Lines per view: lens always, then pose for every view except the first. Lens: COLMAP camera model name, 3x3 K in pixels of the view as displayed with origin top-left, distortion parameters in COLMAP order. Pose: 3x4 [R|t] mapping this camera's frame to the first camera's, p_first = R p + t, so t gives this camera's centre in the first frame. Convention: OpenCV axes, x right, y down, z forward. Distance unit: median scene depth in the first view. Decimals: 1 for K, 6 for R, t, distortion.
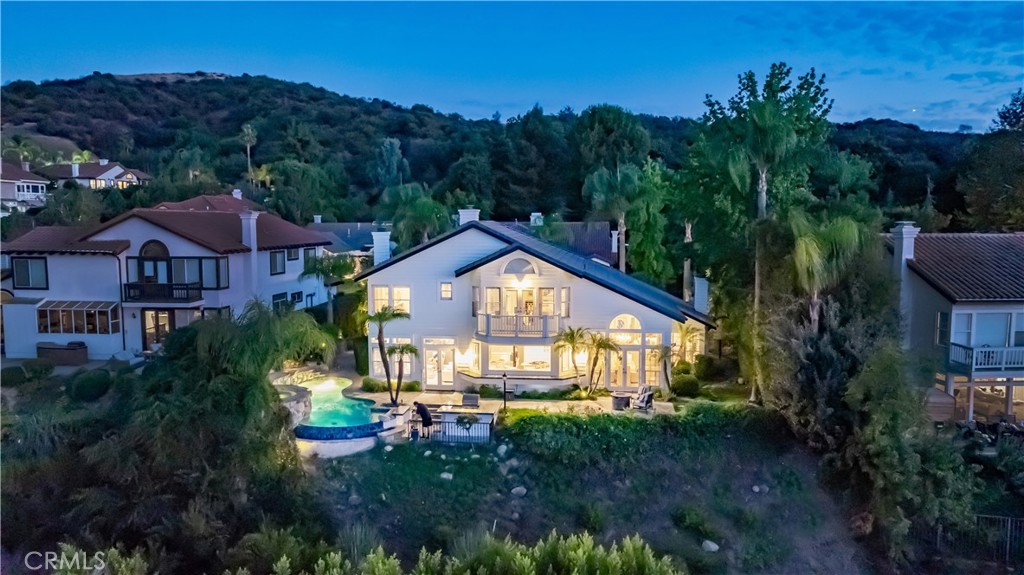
lens RADIAL K [[714.9, 0, 512.0], [0, 714.9, 287.5], [0, 0, 1]] dist [-0.016231, 0.000529]
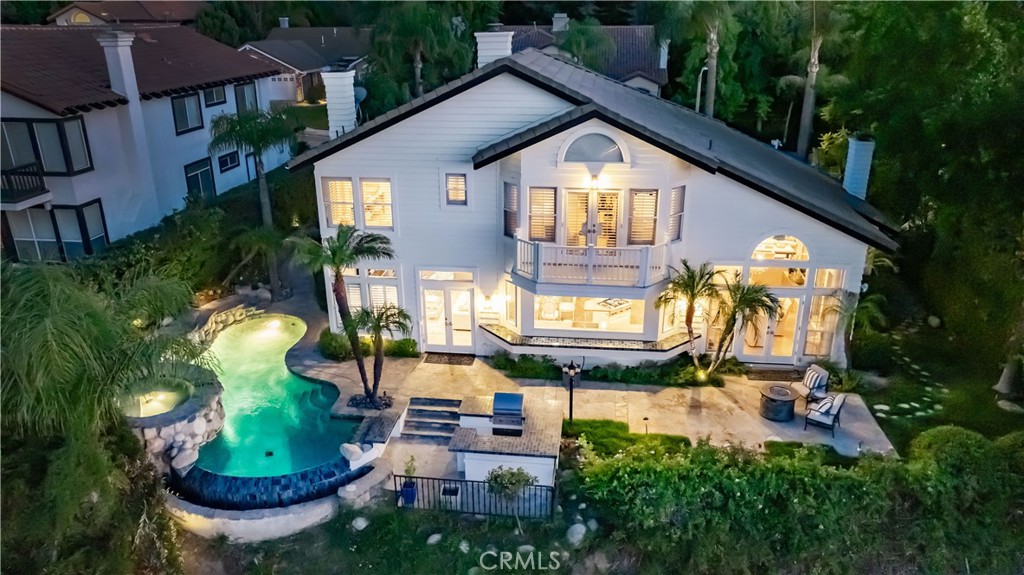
lens RADIAL K [[714.9, 0, 512.0], [0, 714.9, 287.5], [0, 0, 1]] dist [-0.016231, 0.000529]
pose [[0.999984, -0.005182, -0.002450, -0.049242], [0.005651, 0.962859, 0.269945, -0.072976], [0.000960, -0.269955, 0.962872, 0.458336]]
